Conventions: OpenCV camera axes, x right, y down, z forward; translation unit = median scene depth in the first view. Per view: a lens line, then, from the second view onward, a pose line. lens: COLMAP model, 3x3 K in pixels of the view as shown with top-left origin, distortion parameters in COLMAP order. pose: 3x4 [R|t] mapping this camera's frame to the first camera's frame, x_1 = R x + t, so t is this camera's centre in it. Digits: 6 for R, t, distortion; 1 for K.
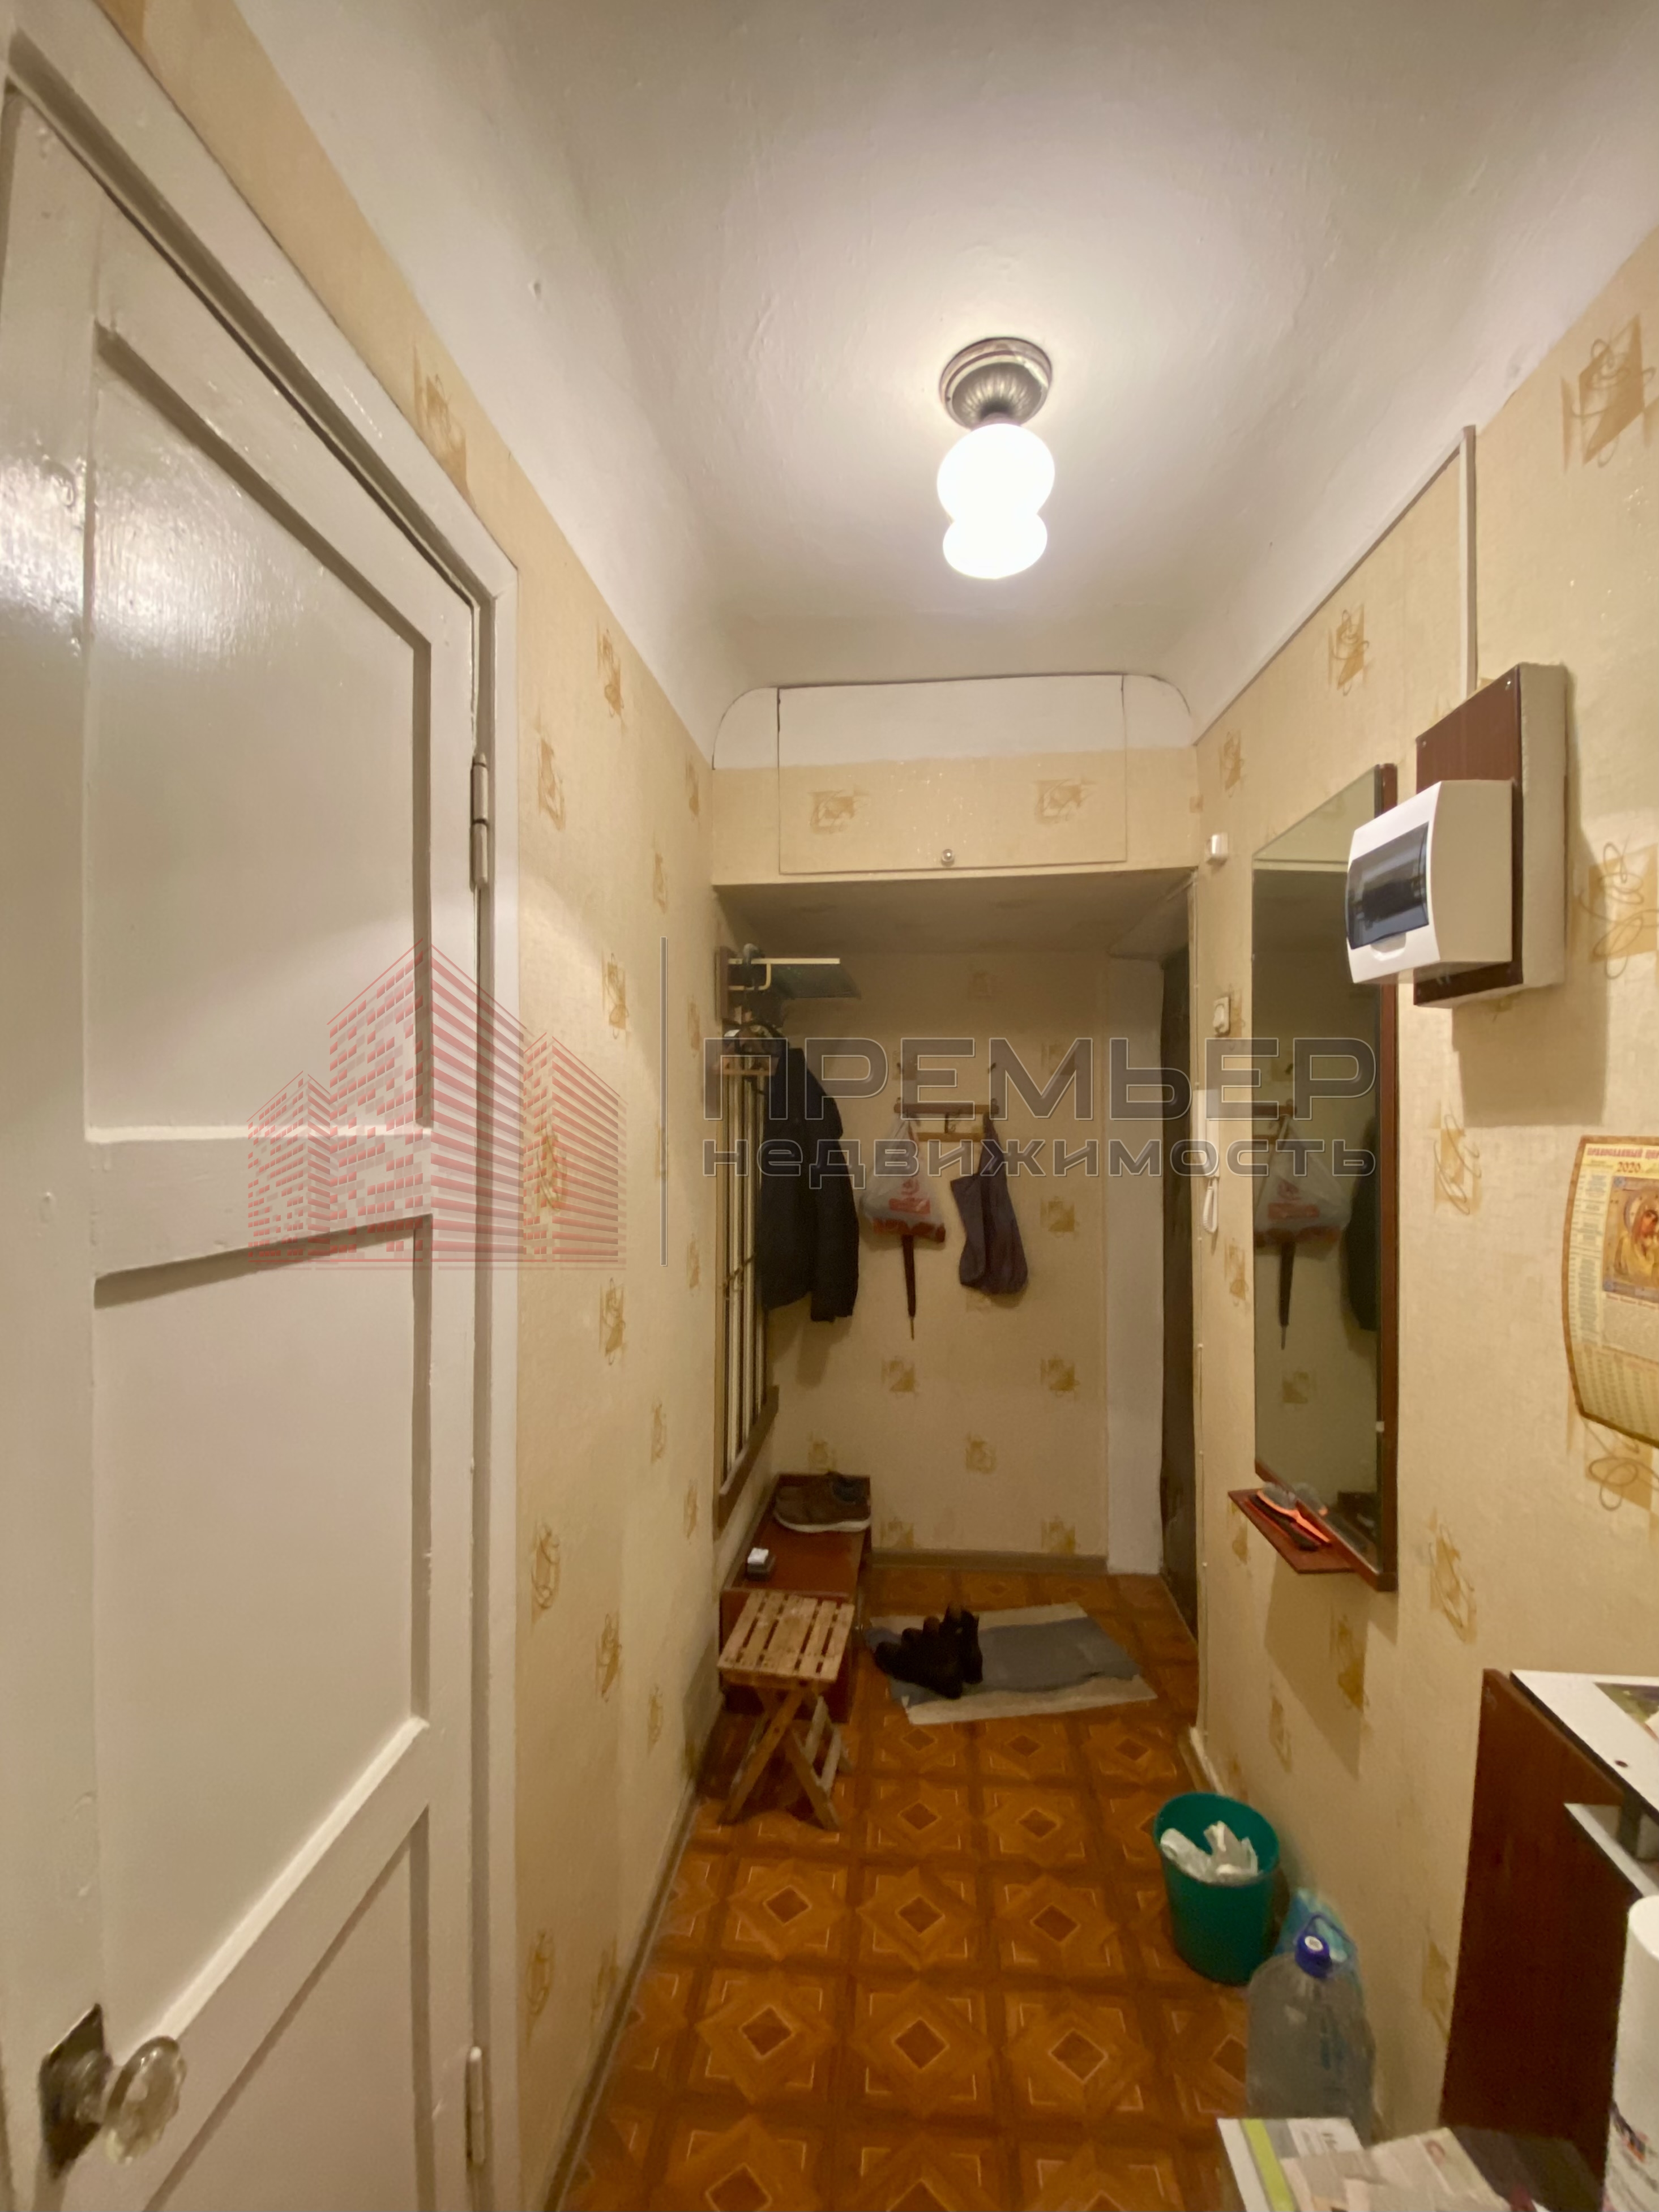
lens RADIAL K [[919.9, 0, 824.7], [0, 919.9, 1102.8], [0, 0, 1]] dist [0.013796, -0.016383]
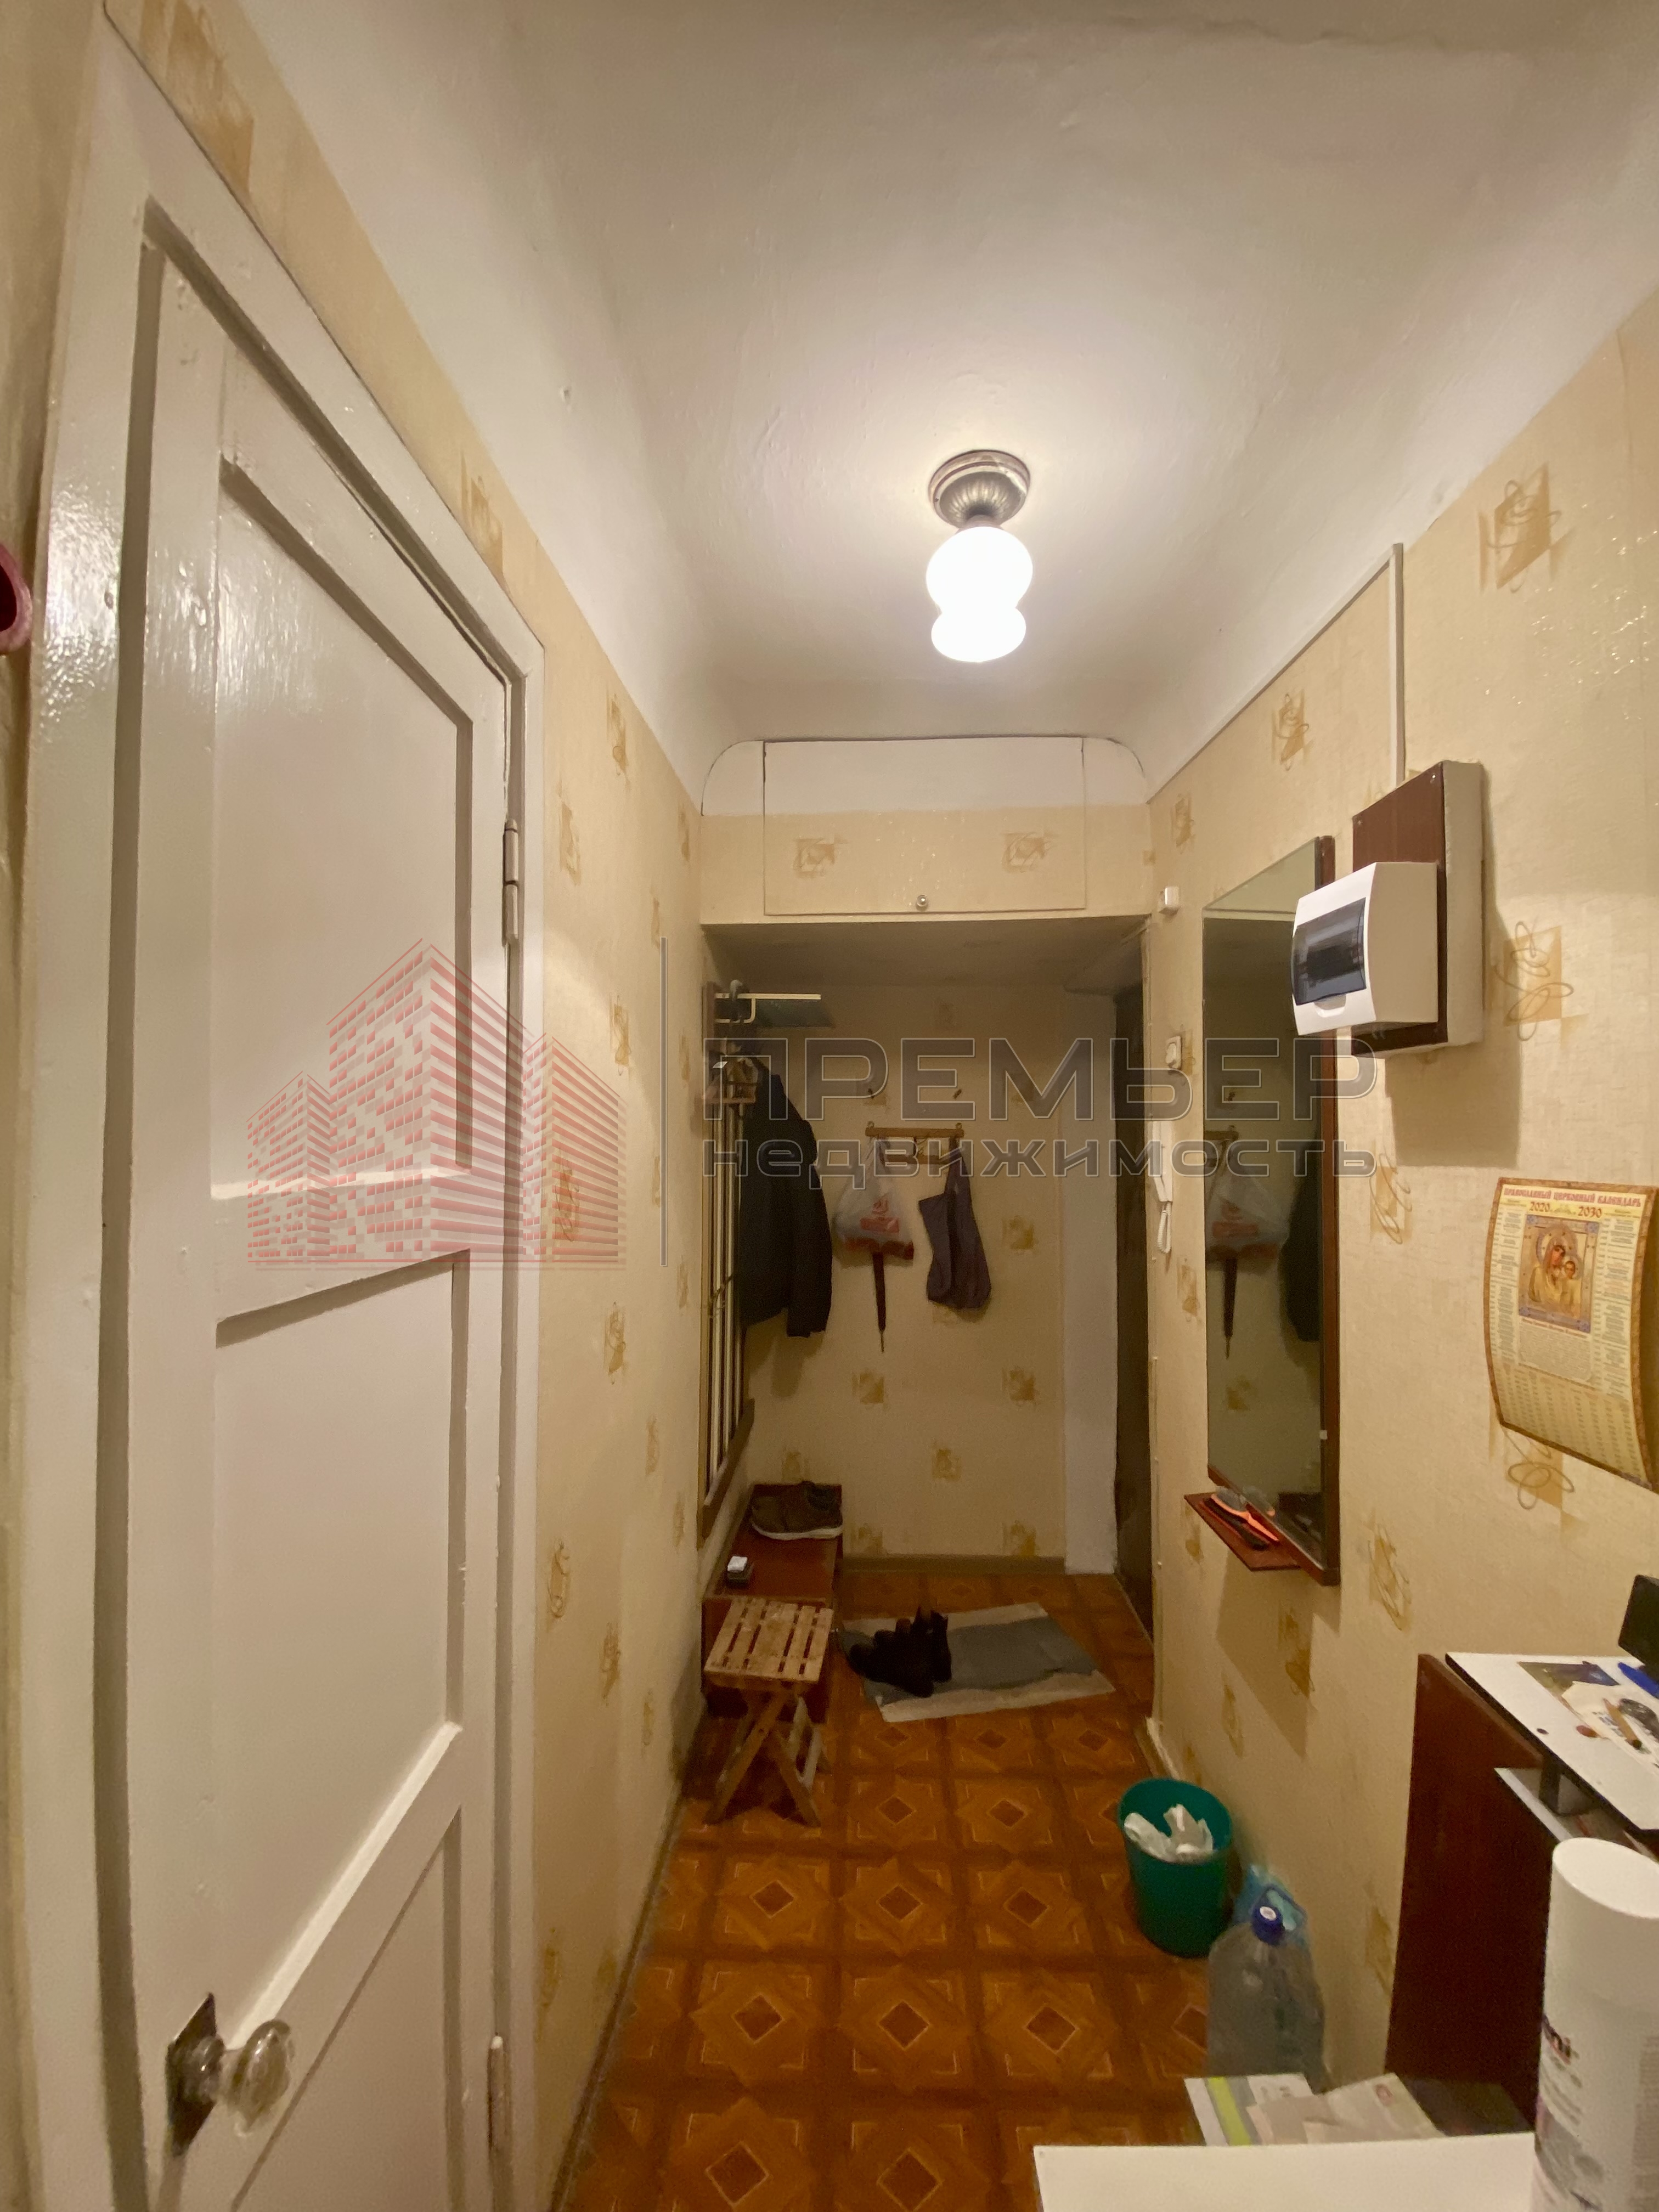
lens RADIAL K [[892.3, 0, 824.4], [0, 892.3, 1101.9], [0, 0, 1]] dist [0.014229, -0.017040]
pose [[0.998935, 0.004279, 0.045934, -0.031610], [-0.003474, 0.999839, -0.017590, -0.017928], [-0.046002, 0.017412, 0.998790, -0.033669]]
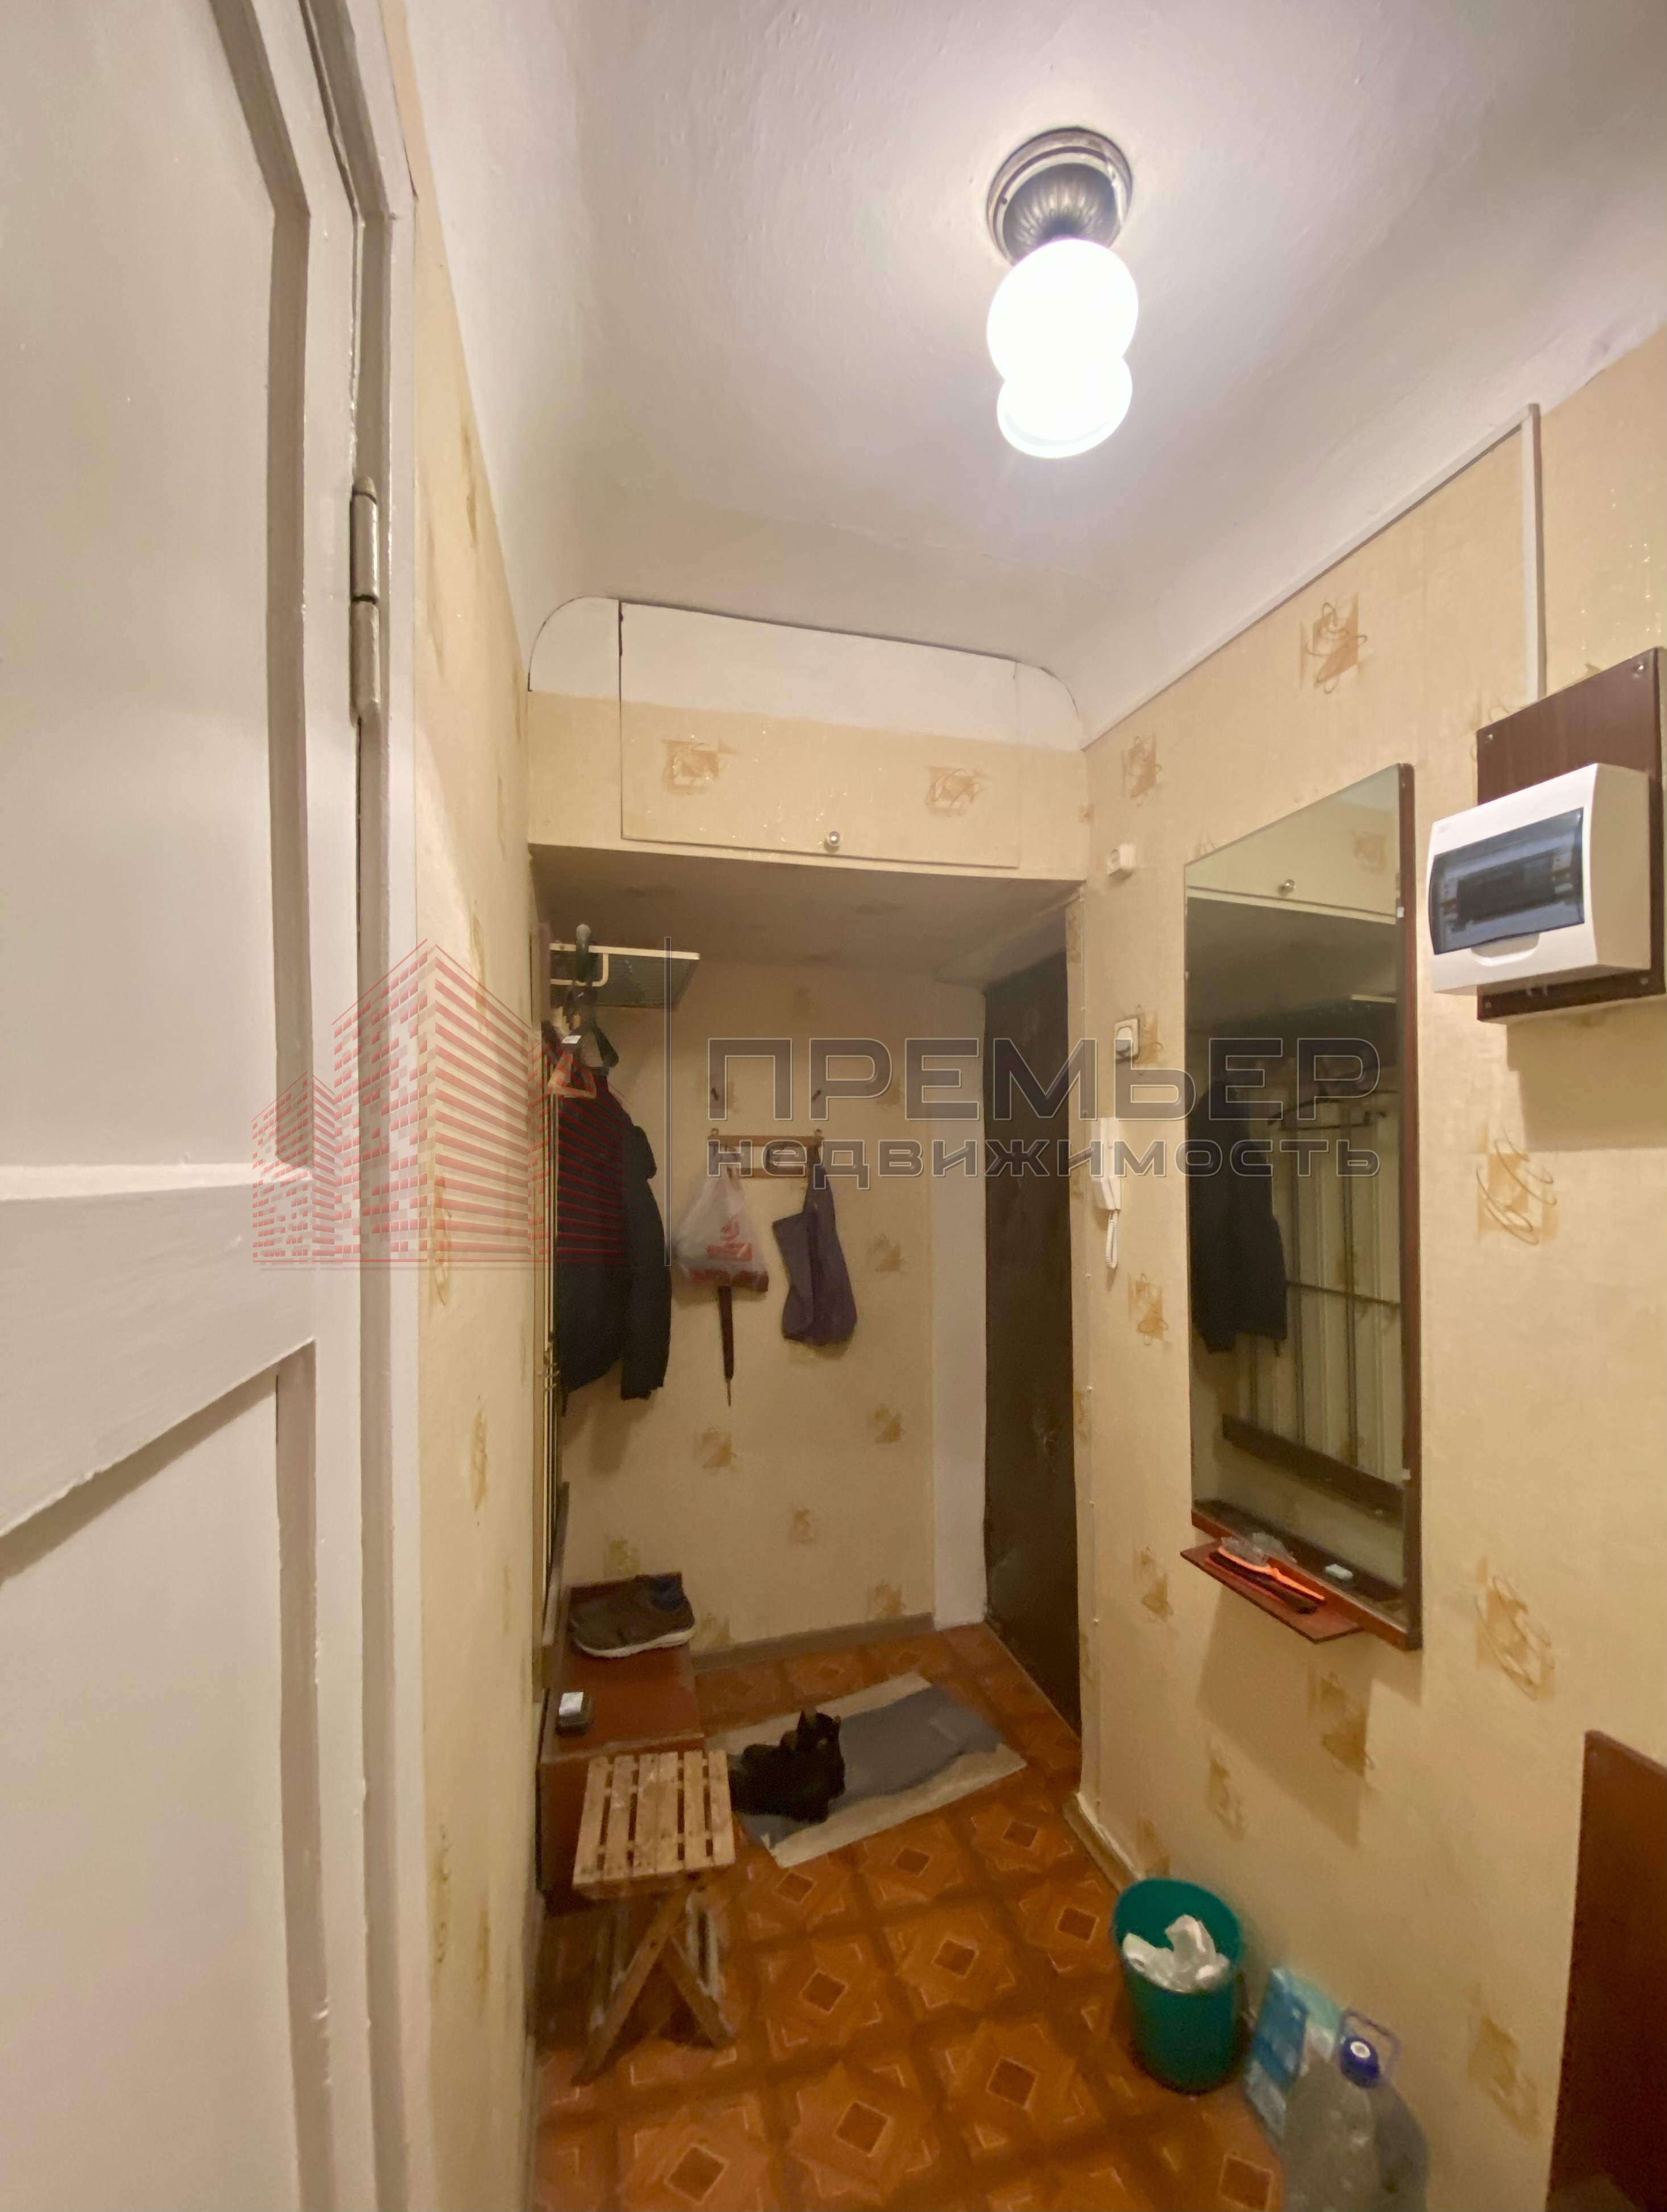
lens RADIAL K [[928.3, 0, 859.8], [0, 928.3, 1142.4], [0, 0, 1]] dist [0.014373, -0.017811]
pose [[0.933441, -0.004109, 0.358707, -0.175601], [0.002724, 0.999987, 0.004367, 0.007153], [-0.358720, -0.003099, 0.933440, 0.225823]]
